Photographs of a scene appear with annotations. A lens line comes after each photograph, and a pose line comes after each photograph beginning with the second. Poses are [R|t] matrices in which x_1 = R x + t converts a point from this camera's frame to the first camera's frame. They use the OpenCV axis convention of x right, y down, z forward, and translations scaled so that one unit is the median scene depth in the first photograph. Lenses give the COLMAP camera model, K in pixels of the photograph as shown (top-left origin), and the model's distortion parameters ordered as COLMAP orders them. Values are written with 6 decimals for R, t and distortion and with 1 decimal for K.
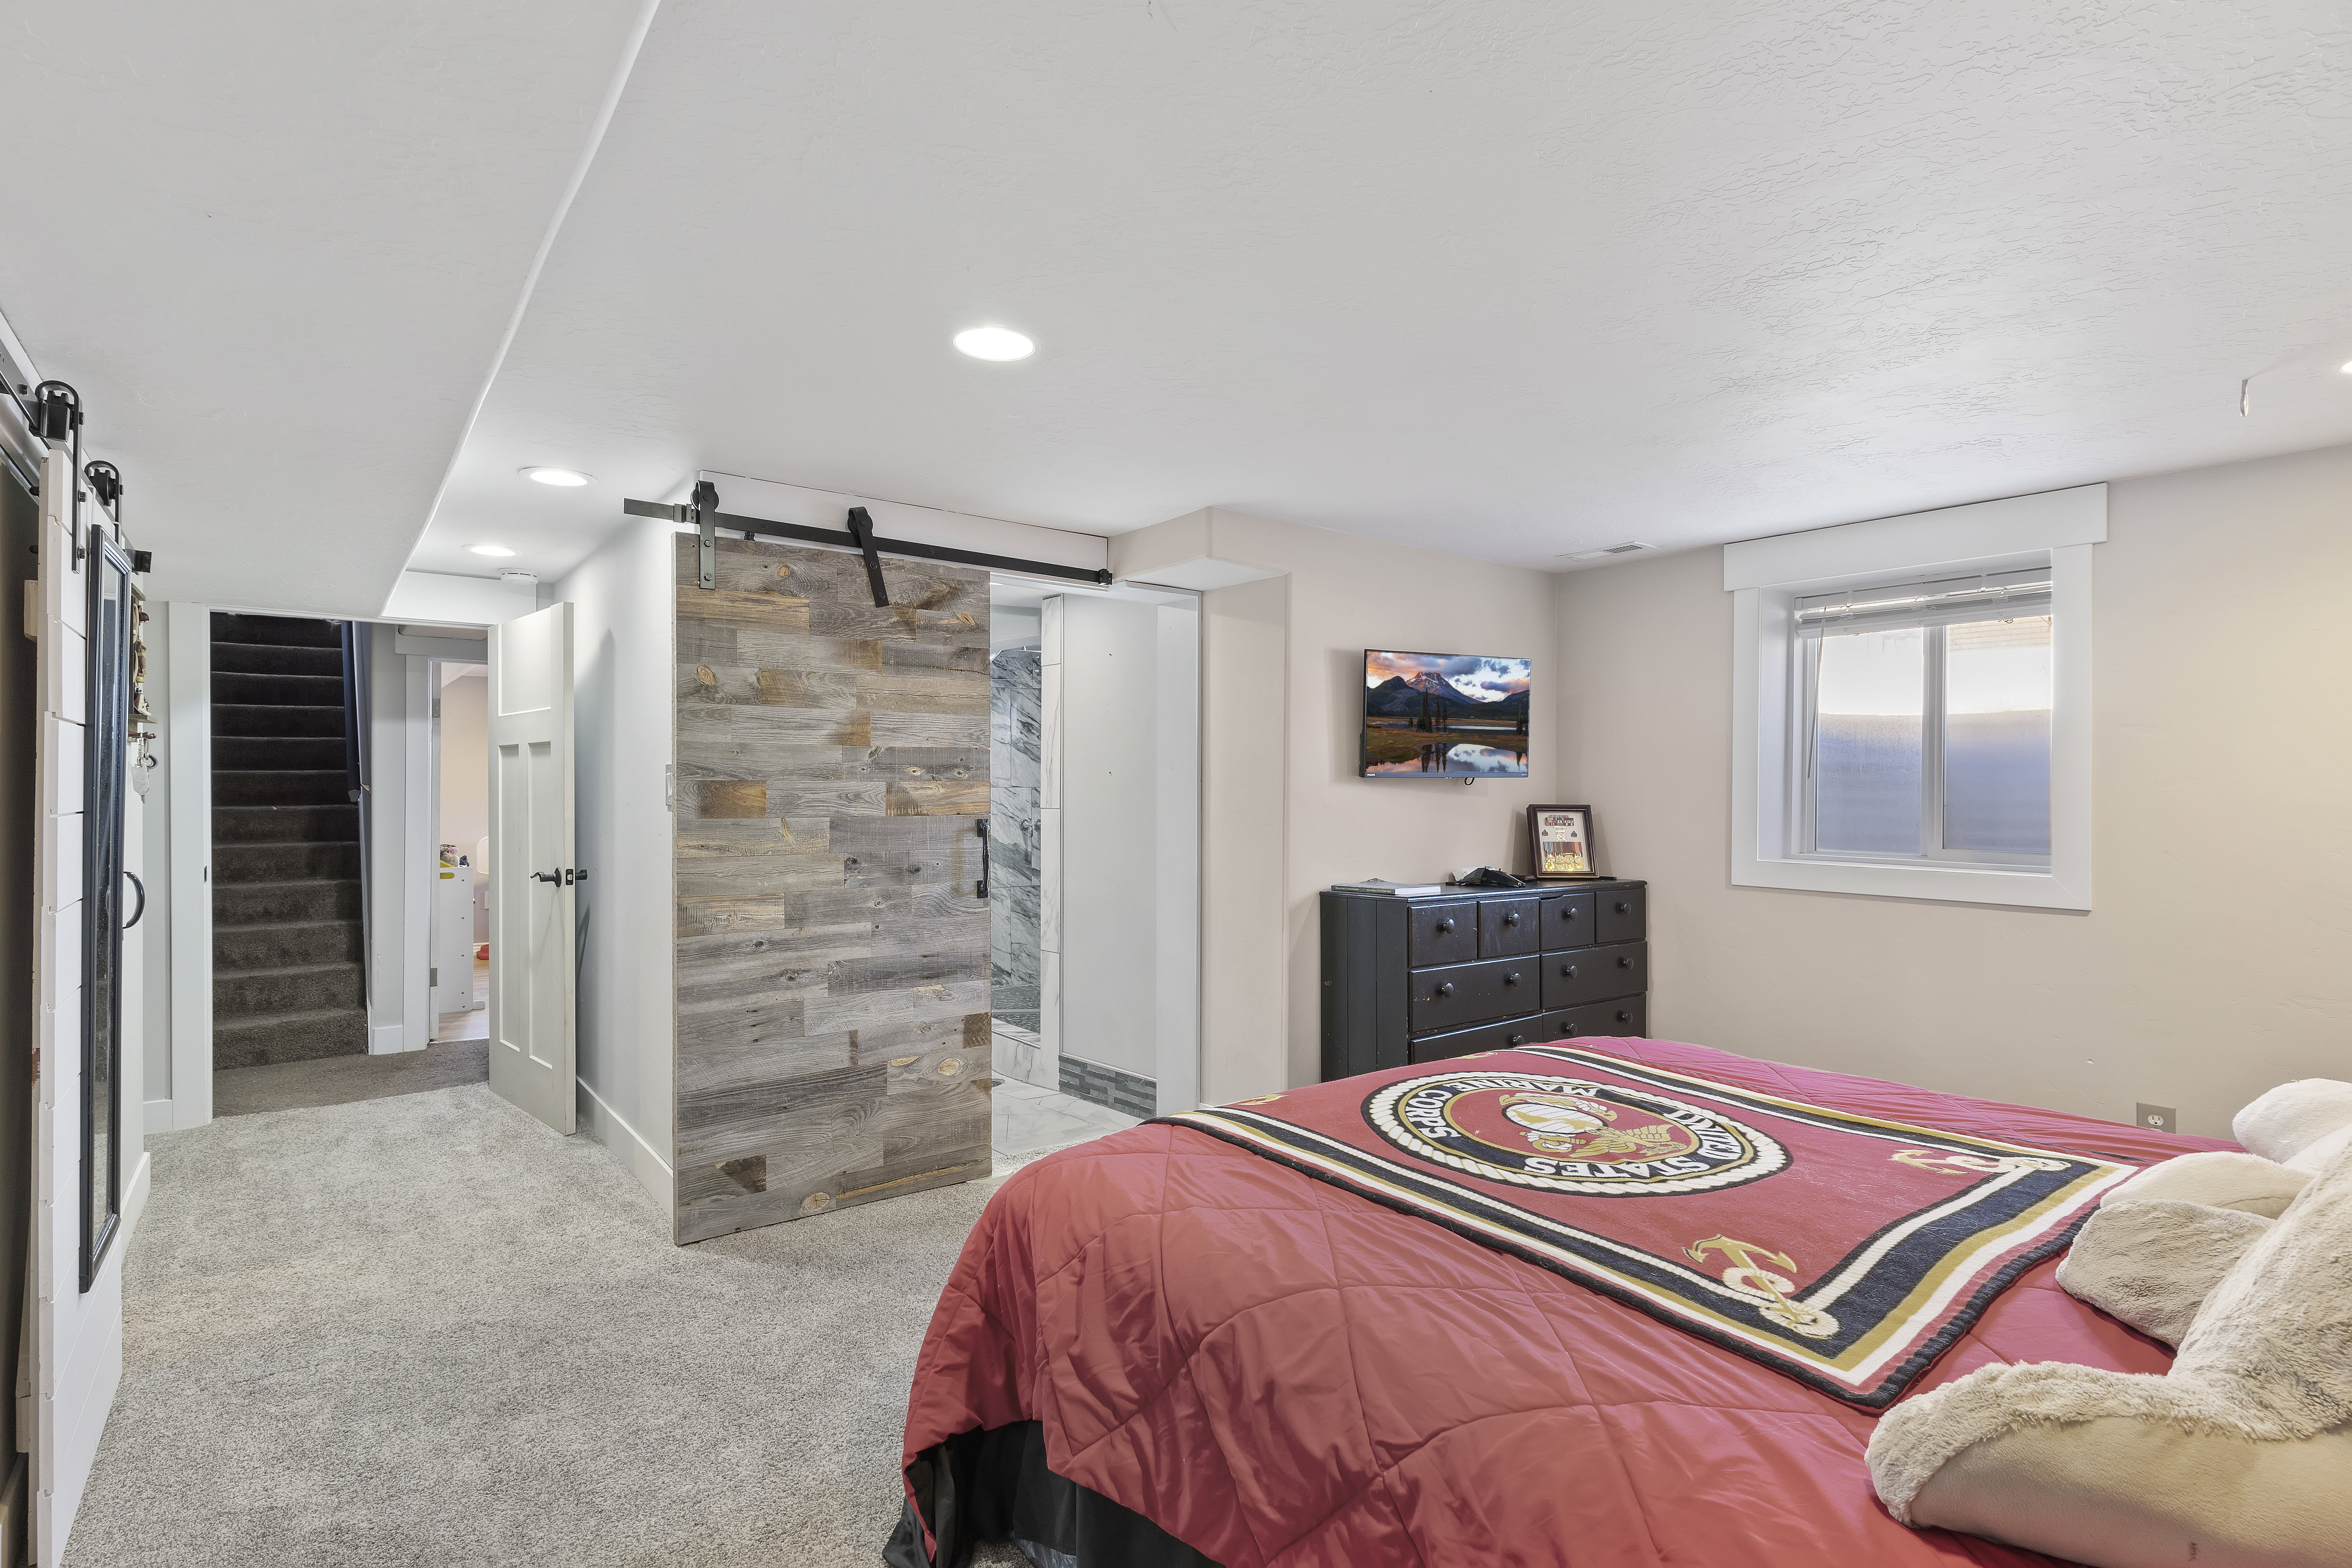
lens RADIAL K [[1160.4, 0, 1161.9], [0, 1160.4, 796.2], [0, 0, 1]] dist [-0.006049, -0.000892]
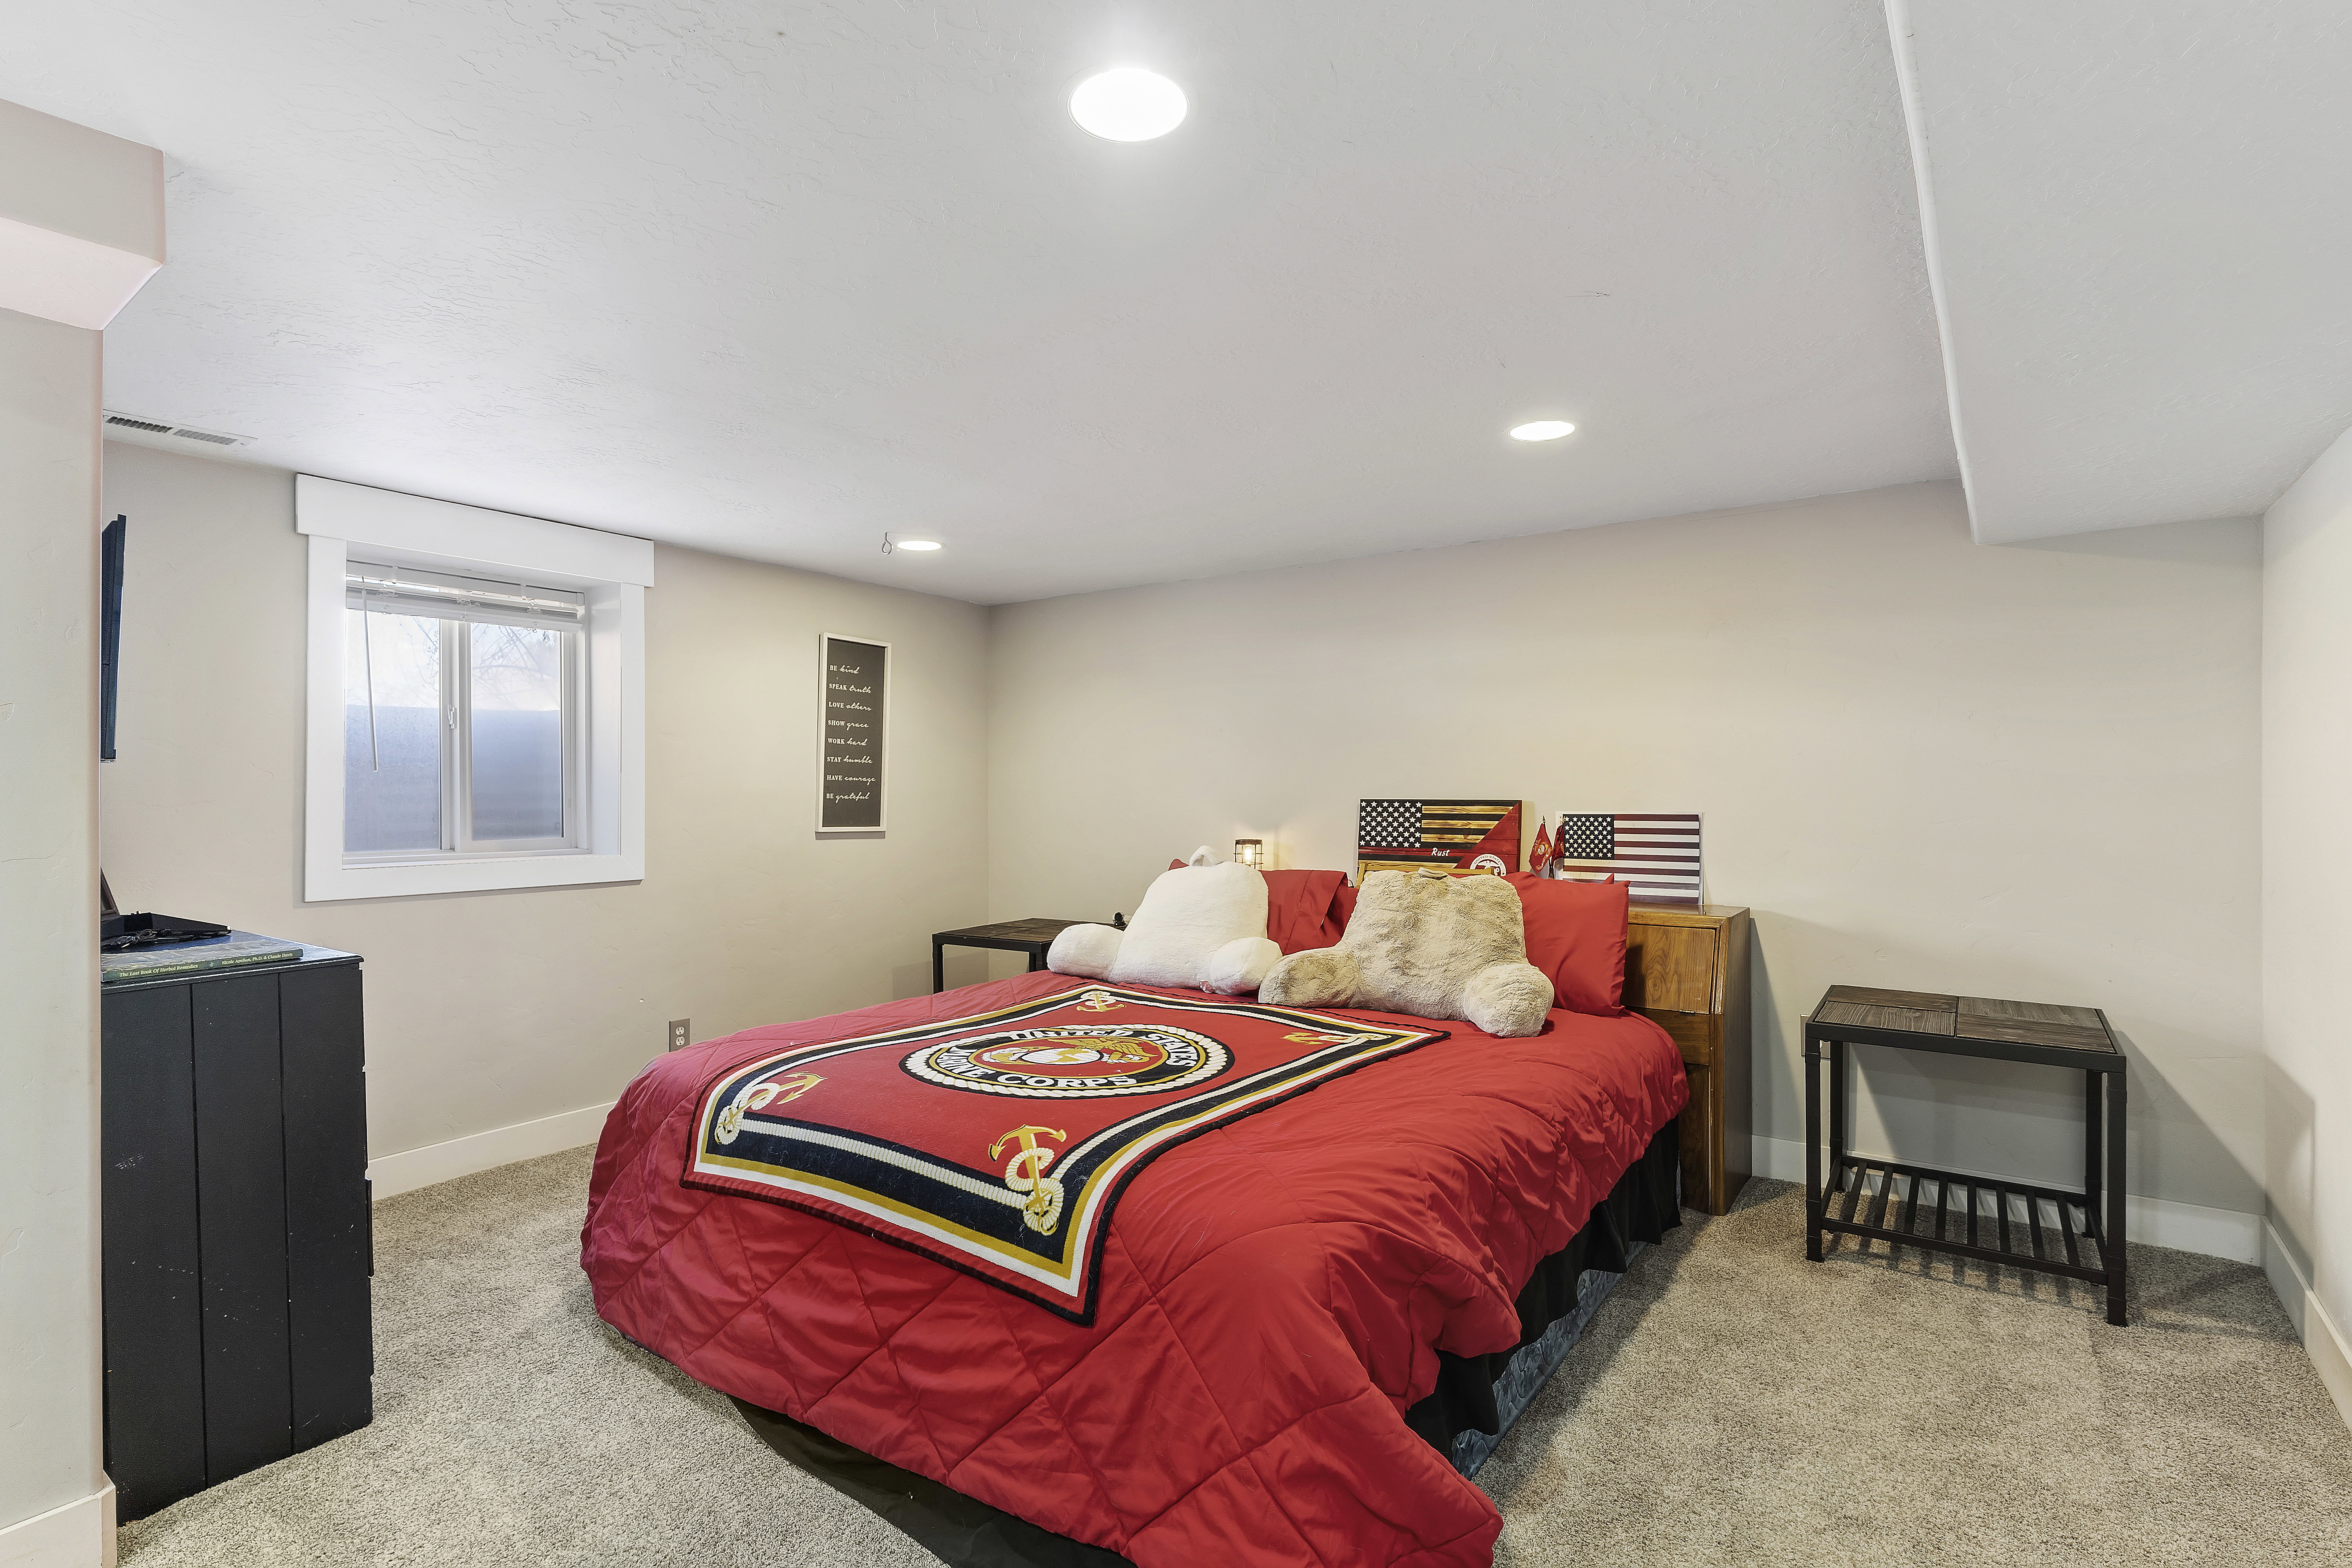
lens RADIAL K [[1160.4, 0, 1166.0], [0, 1160.4, 786.8], [0, 0, 1]] dist [-0.006049, -0.000892]
pose [[-0.311982, -0.004513, 0.950077, -0.535258], [0.000349, 0.999988, 0.004865, -0.006993], [-0.950088, 0.001849, -0.311977, 0.801450]]
